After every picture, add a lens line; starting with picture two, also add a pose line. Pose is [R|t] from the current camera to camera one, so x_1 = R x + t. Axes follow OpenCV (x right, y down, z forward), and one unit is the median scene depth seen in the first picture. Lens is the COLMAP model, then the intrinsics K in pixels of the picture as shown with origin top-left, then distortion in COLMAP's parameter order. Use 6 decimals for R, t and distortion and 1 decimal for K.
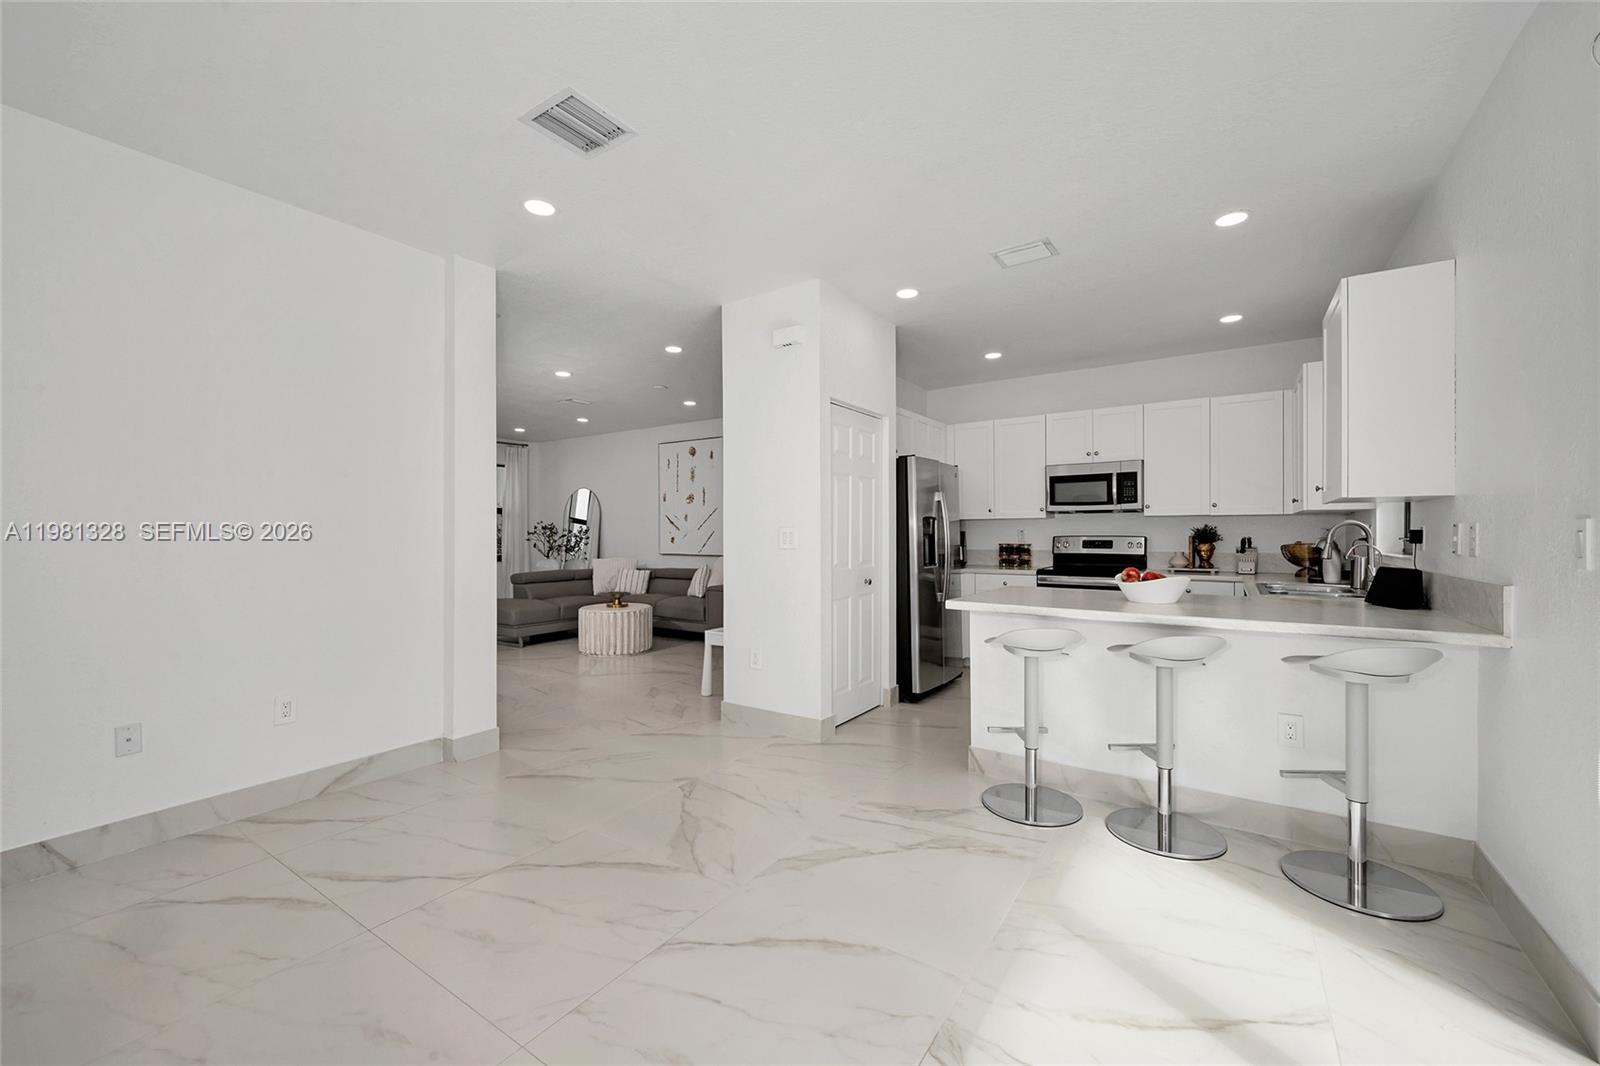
lens RADIAL K [[626.4, 0, 815.0], [0, 626.4, 537.7], [0, 0, 1]] dist [0.007440, -0.000002]
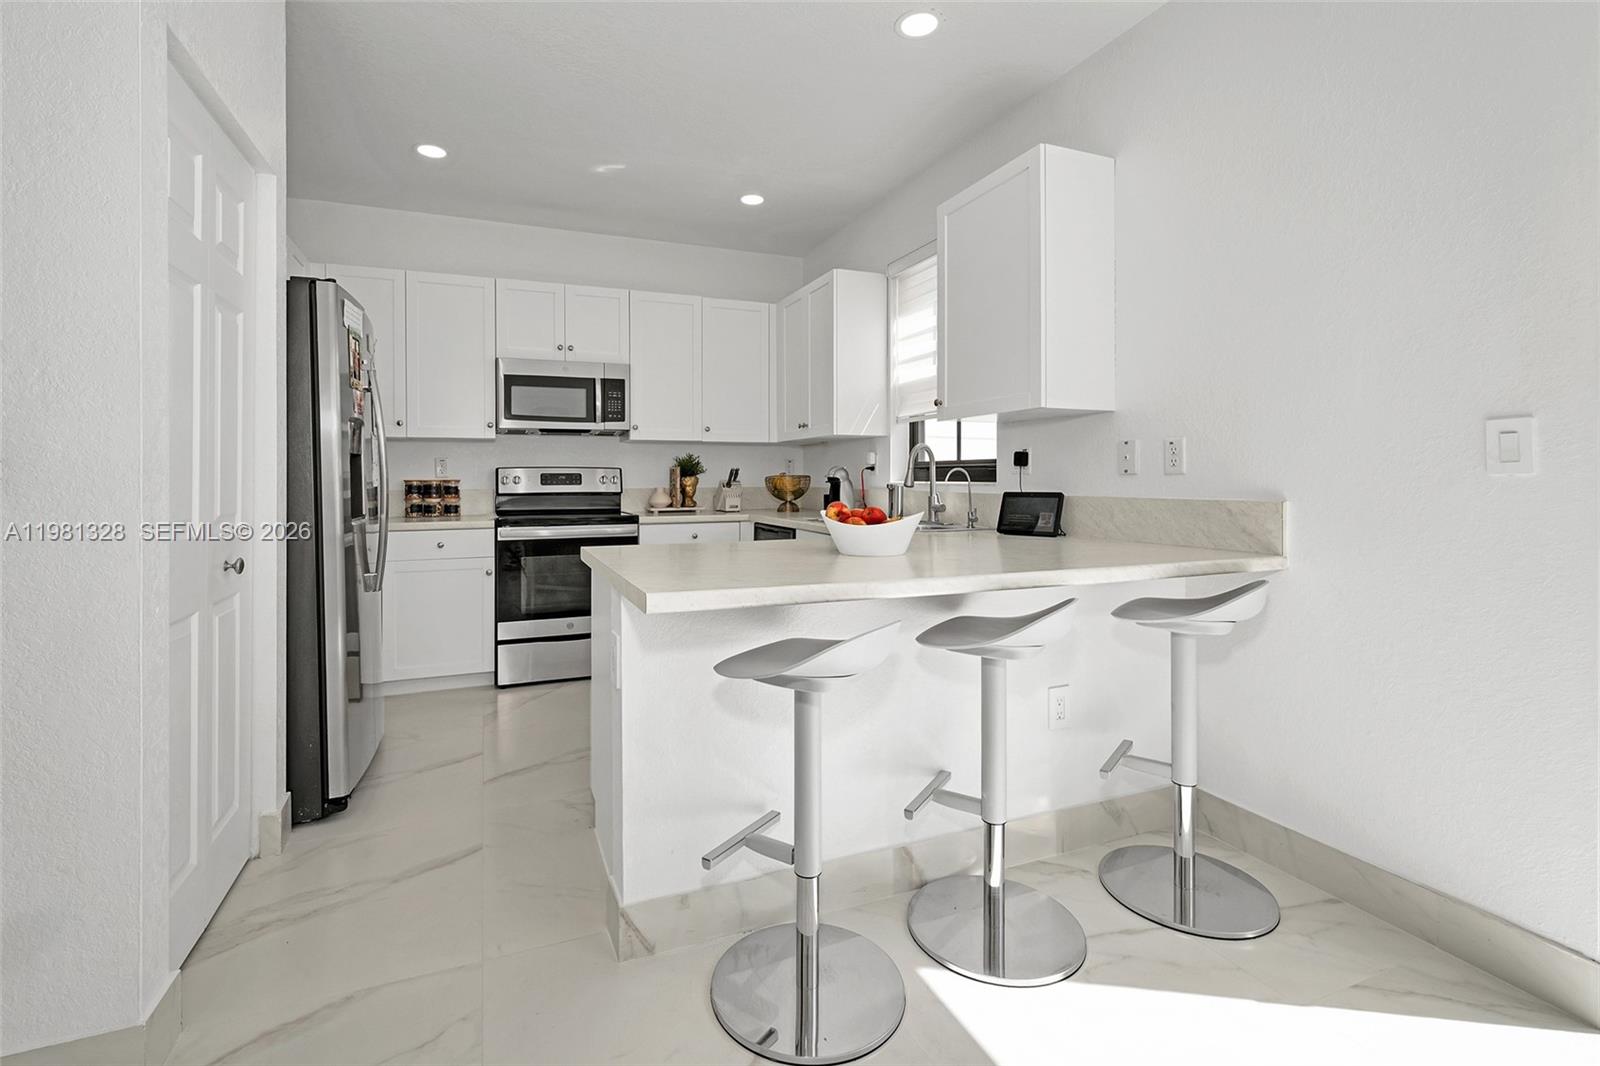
lens RADIAL K [[725.3, 0, 796.8], [0, 725.3, 474.4], [0, 0, 1]] dist [0.002362, 0.000125]
pose [[0.586980, 0.000831, 0.809601, -0.059194], [0.007768, 0.999948, -0.006658, 0.013882], [-0.809564, 0.010197, 0.586943, 0.333810]]
